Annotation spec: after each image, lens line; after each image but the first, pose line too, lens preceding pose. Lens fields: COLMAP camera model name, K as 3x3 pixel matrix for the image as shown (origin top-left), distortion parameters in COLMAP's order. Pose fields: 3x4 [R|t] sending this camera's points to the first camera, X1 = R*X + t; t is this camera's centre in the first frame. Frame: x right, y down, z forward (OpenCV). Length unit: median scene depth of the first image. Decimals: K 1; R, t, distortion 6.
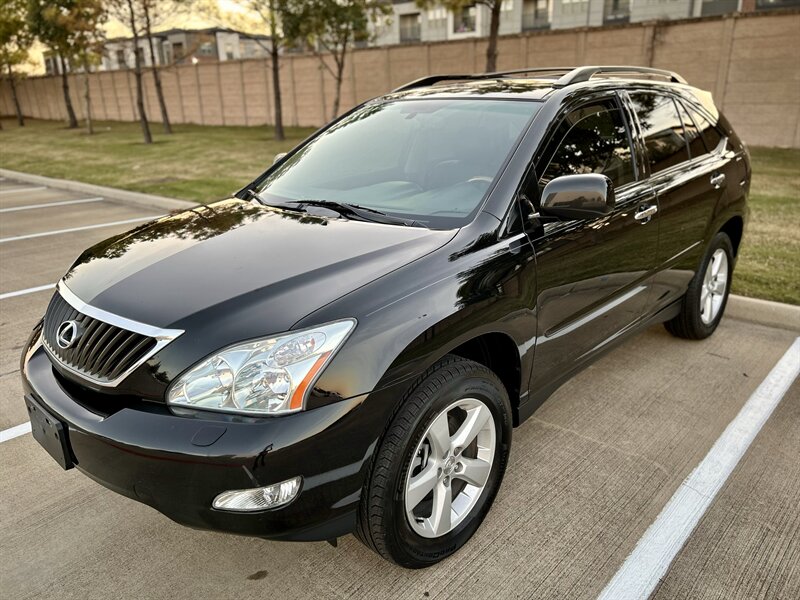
lens RADIAL K [[606.0, 0, 416.3], [0, 606.0, 286.6], [0, 0, 1]] dist [0.060994, -0.070510]
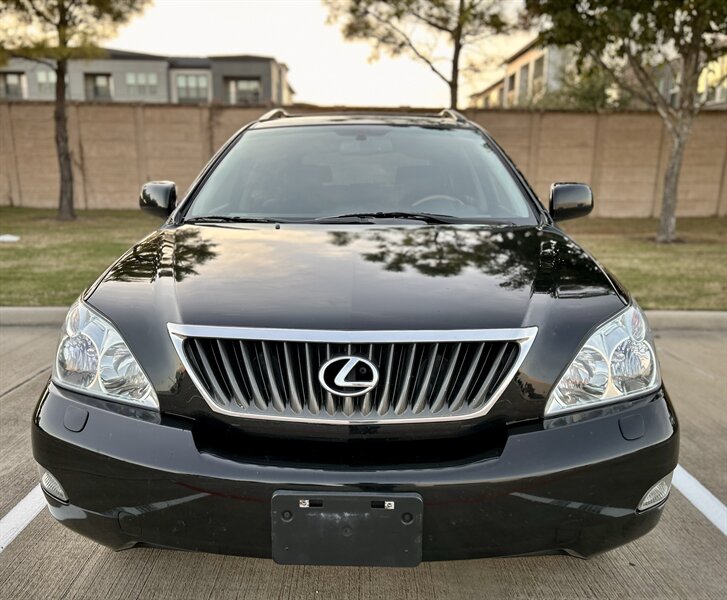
lens RADIAL K [[603.2, 0, 355.5], [0, 603.2, 300.0], [0, 0, 1]] dist [0.036439, -0.034601]
pose [[0.744639, -0.106511, 0.658914, -0.165421], [0.179631, 0.982743, -0.044144, 0.004229], [-0.642842, 0.151233, 0.750922, 0.077629]]
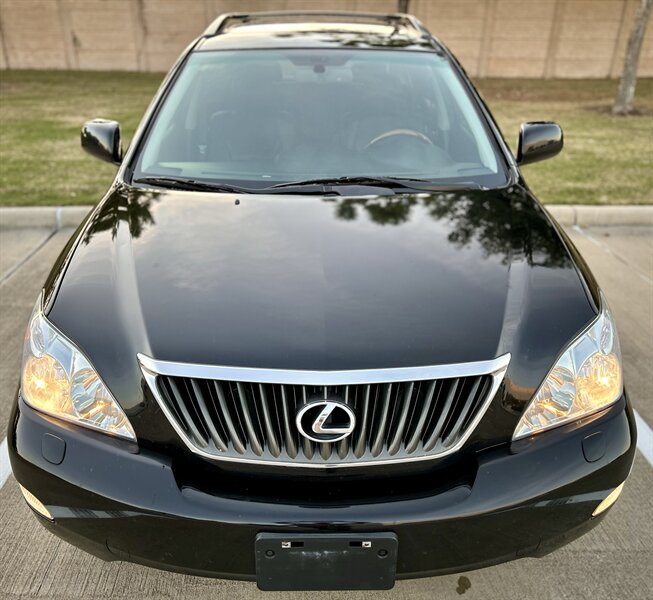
lens RADIAL K [[603.4, 0, 322.0], [0, 603.4, 287.9], [0, 0, 1]] dist [0.017646, 0.000000]
pose [[0.718124, -0.264793, 0.643570, -0.160654], [0.186906, 0.964191, 0.188153, -0.032898], [-0.670346, -0.014830, 0.741900, 0.081715]]
